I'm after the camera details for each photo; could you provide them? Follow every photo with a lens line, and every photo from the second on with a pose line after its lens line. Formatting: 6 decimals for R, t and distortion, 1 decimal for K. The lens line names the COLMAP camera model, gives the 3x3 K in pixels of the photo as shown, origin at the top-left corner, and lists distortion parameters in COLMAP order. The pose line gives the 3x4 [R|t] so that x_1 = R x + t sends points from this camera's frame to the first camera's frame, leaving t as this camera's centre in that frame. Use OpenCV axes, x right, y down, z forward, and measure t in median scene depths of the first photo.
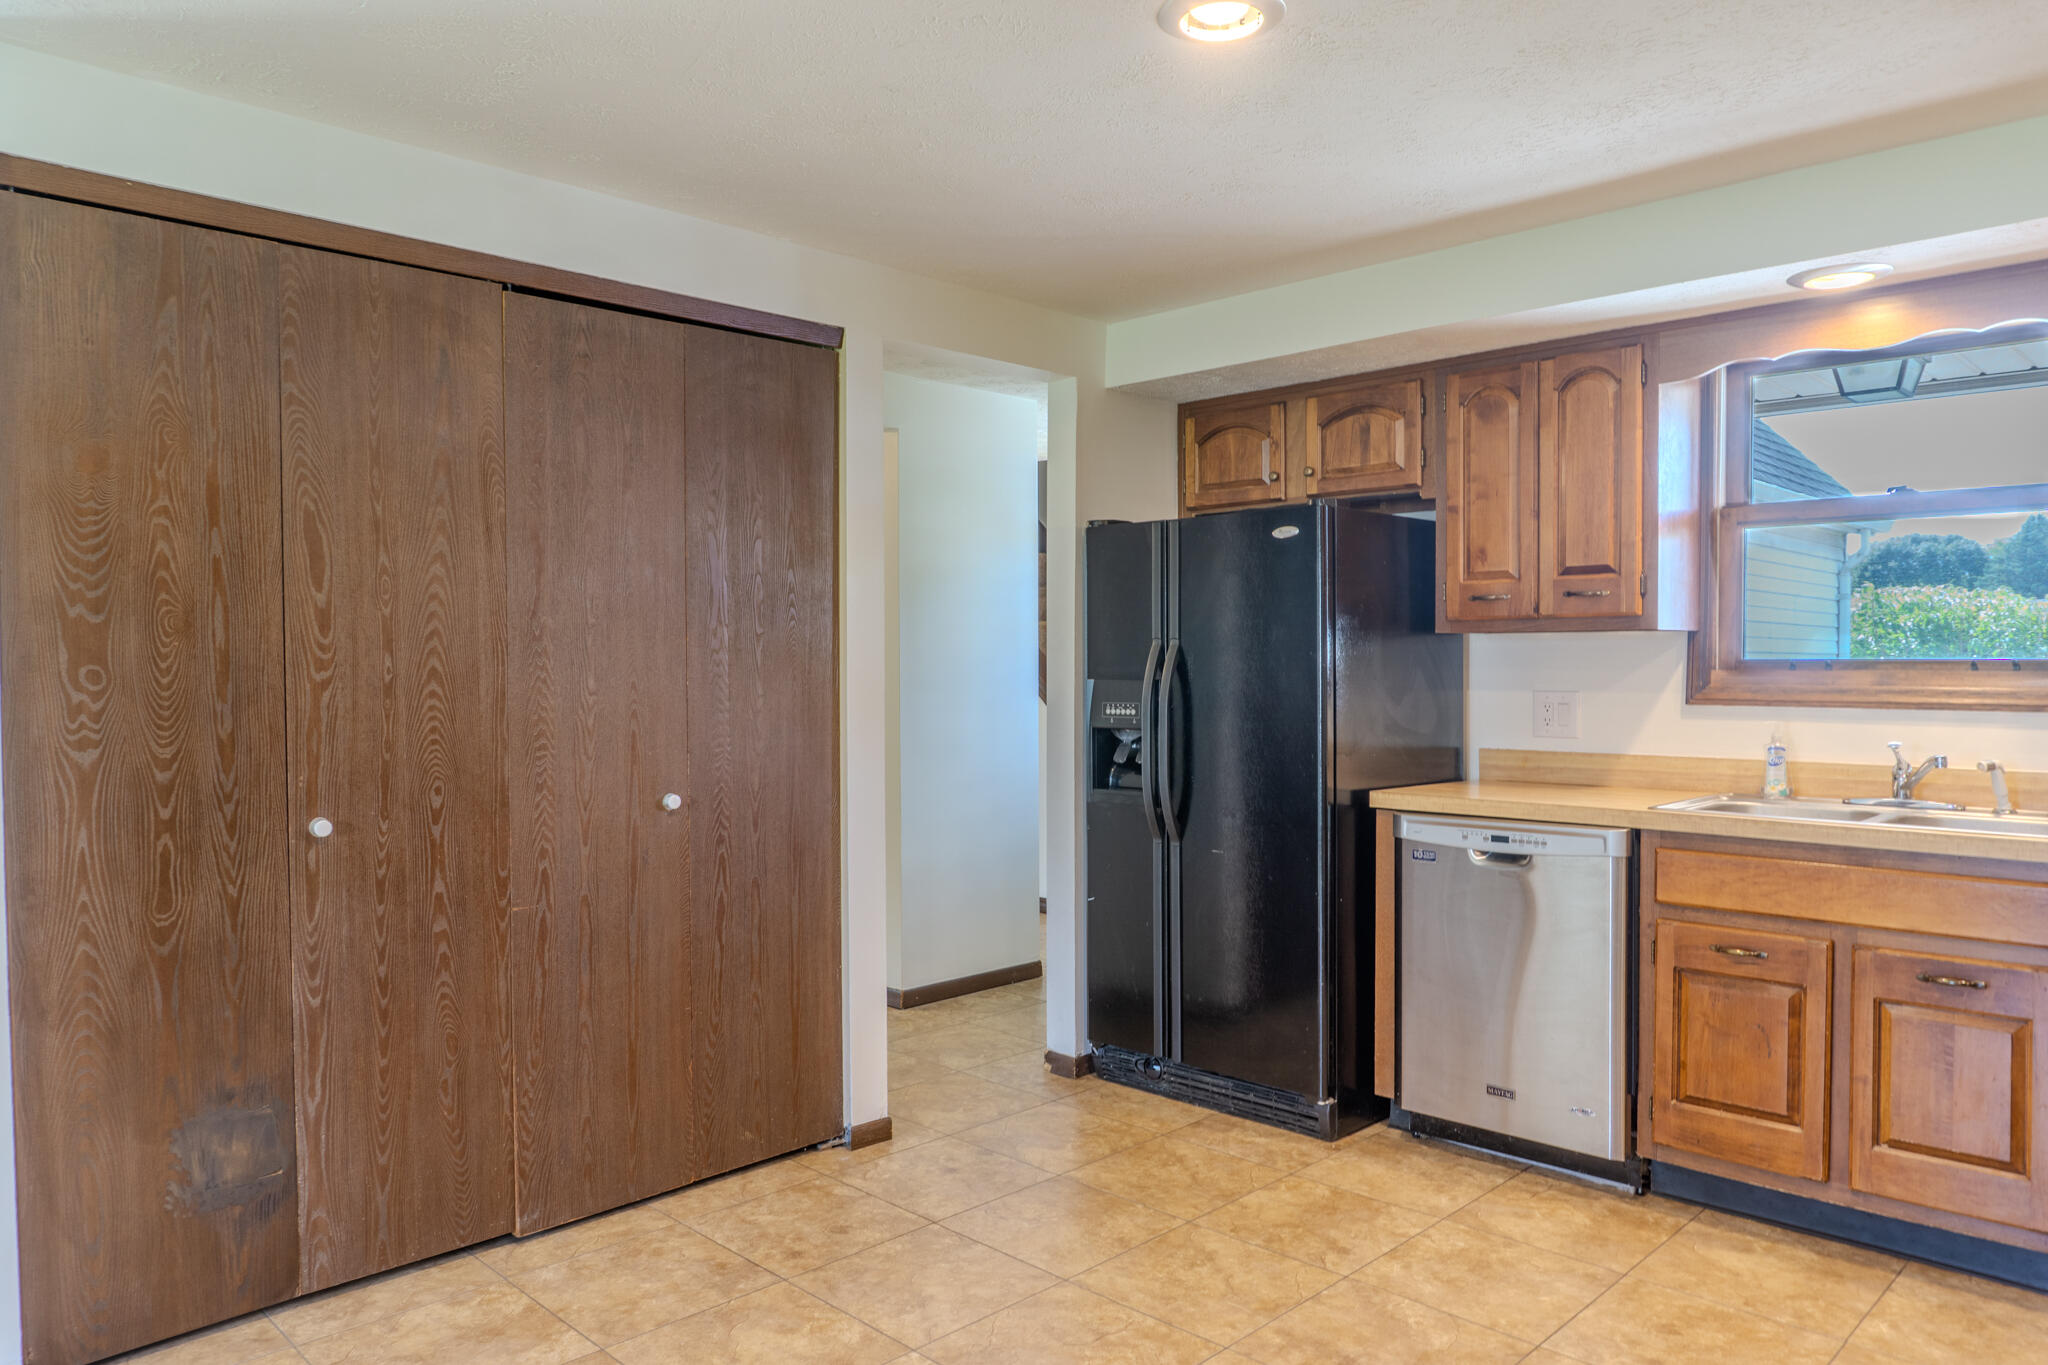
lens RADIAL K [[1374.1, 0, 1024.9], [0, 1374.1, 685.0], [0, 0, 1]] dist [-0.015992, -0.005704]
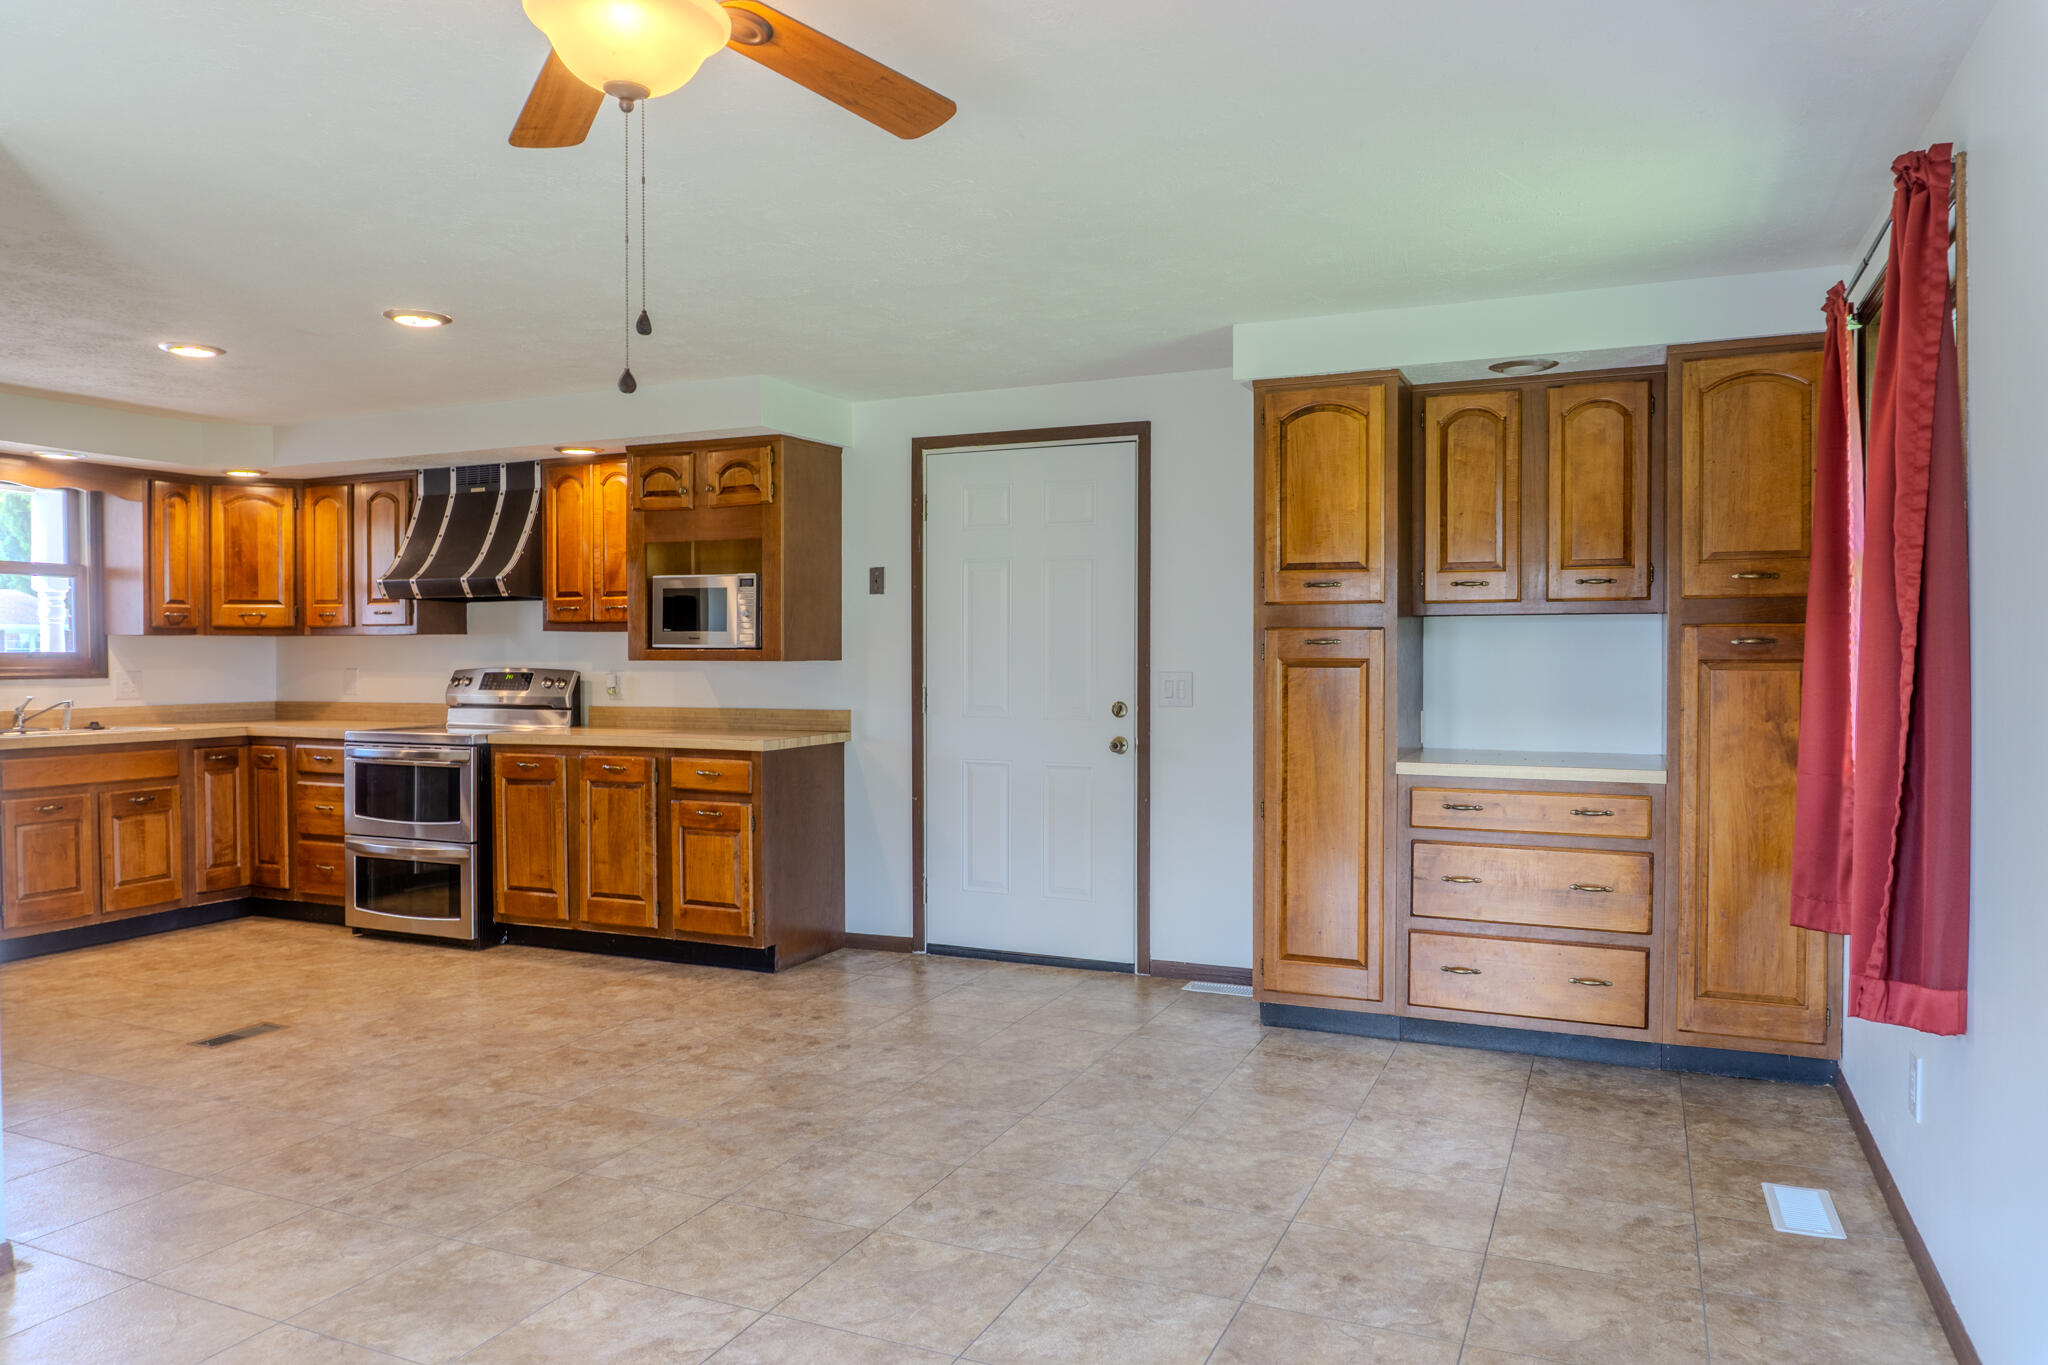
lens RADIAL K [[1374.1, 0, 1027.1], [0, 1374.1, 681.1], [0, 0, 1]] dist [-0.015992, -0.005704]
pose [[-0.356402, -0.018208, 0.934155, -1.634070], [0.019887, 0.999436, 0.027067, -0.002934], [-0.934121, 0.028224, -0.355838, 0.389758]]
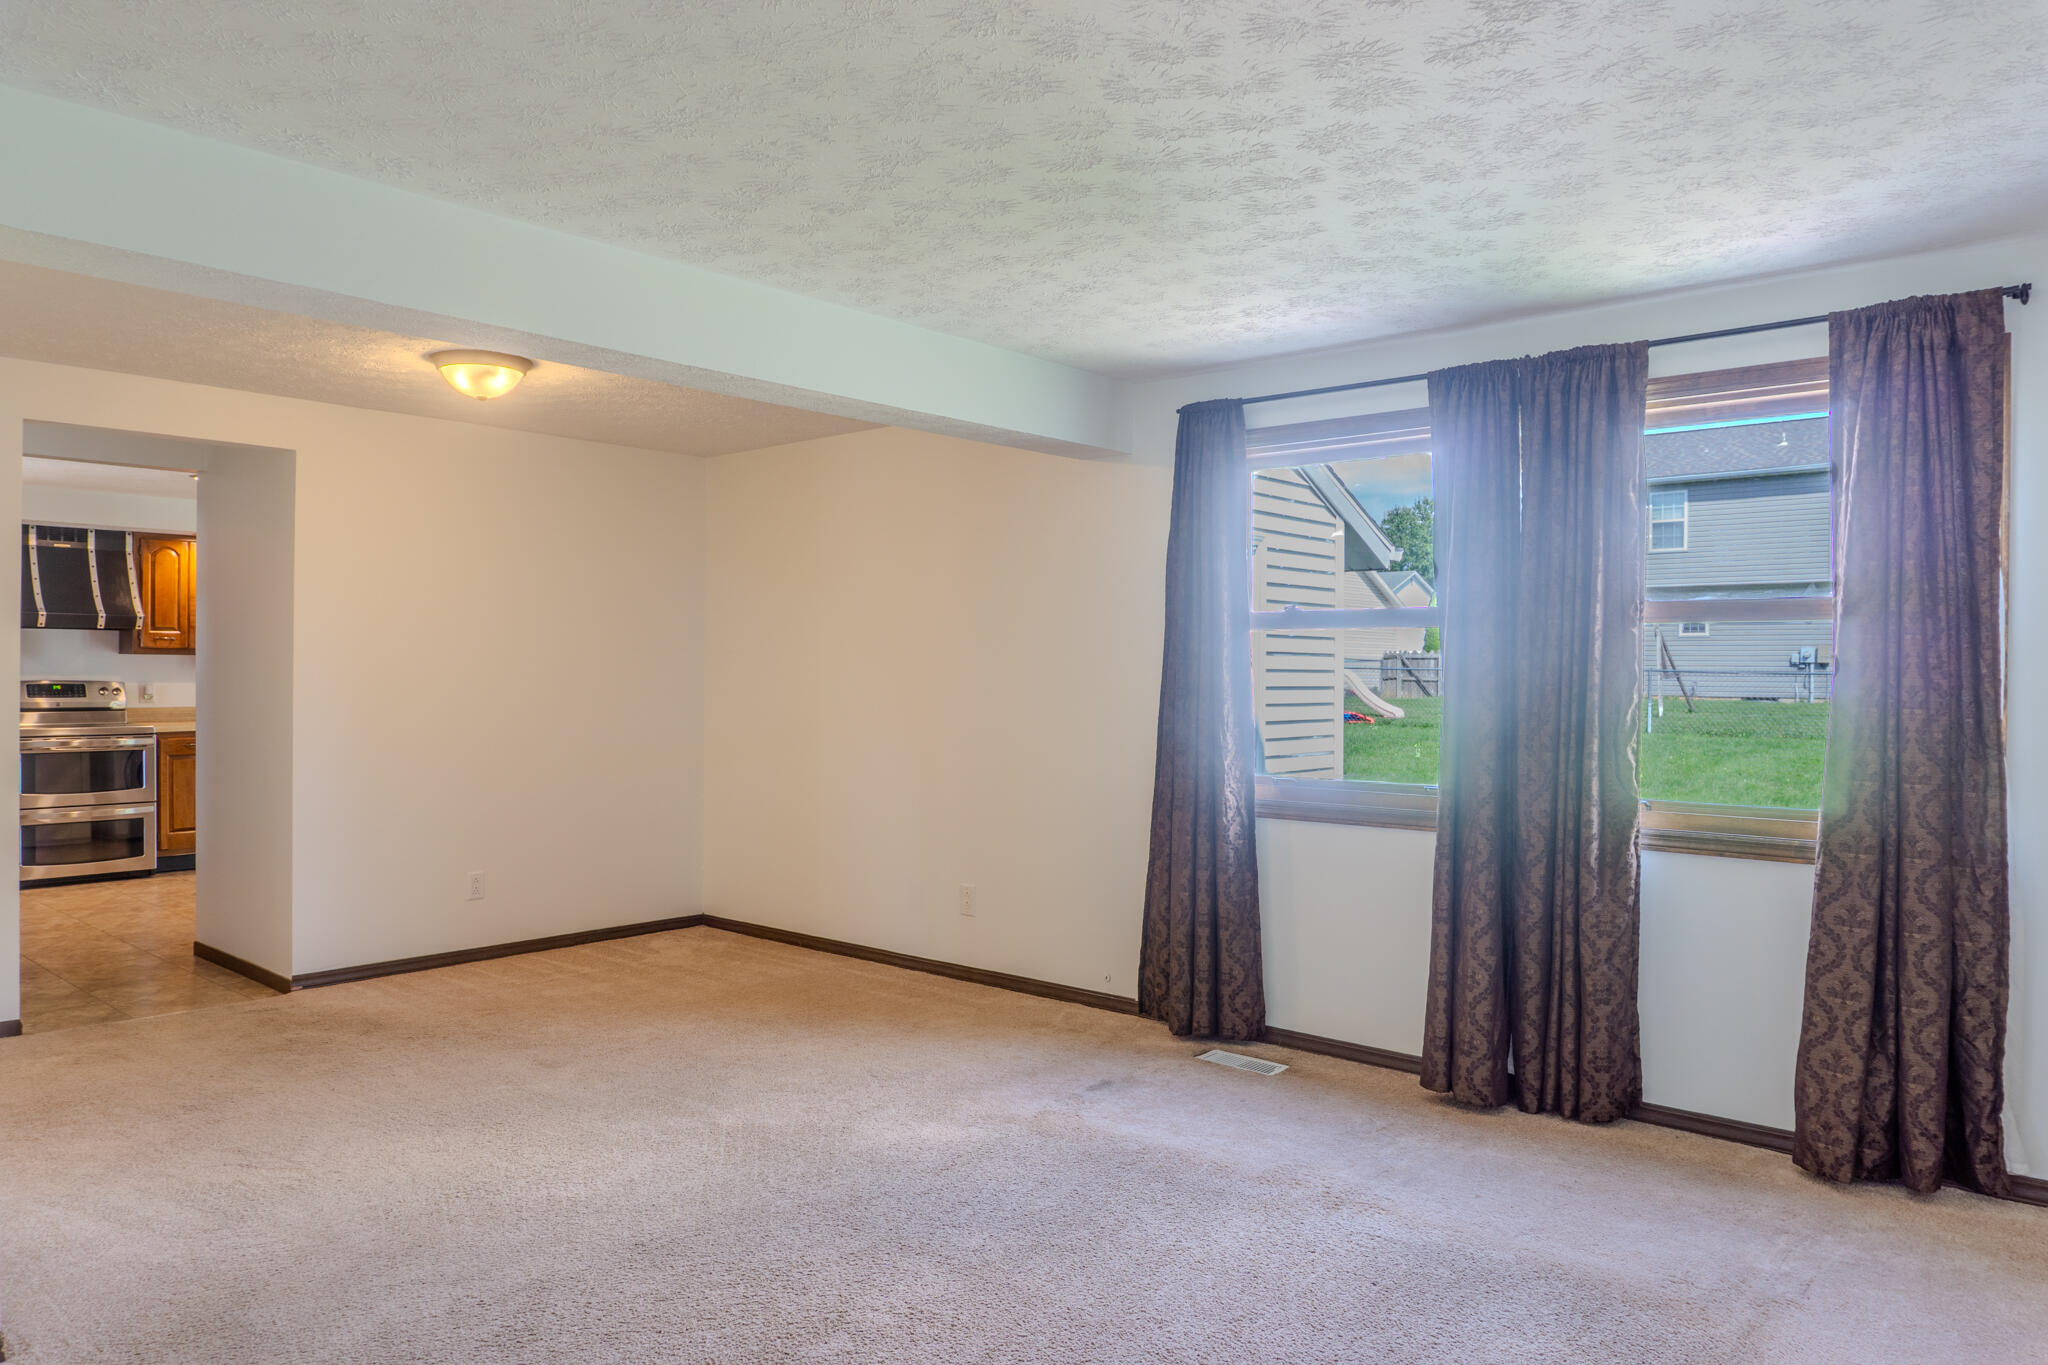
lens RADIAL K [[1374.1, 0, 1036.9], [0, 1374.1, 683.3], [0, 0, 1]] dist [-0.015992, -0.005704]
pose [[-0.997776, -0.006670, -0.066319, -1.179942], [-0.008490, 0.999594, 0.027196, -0.065585], [0.066111, 0.027698, -0.997428, 3.182316]]
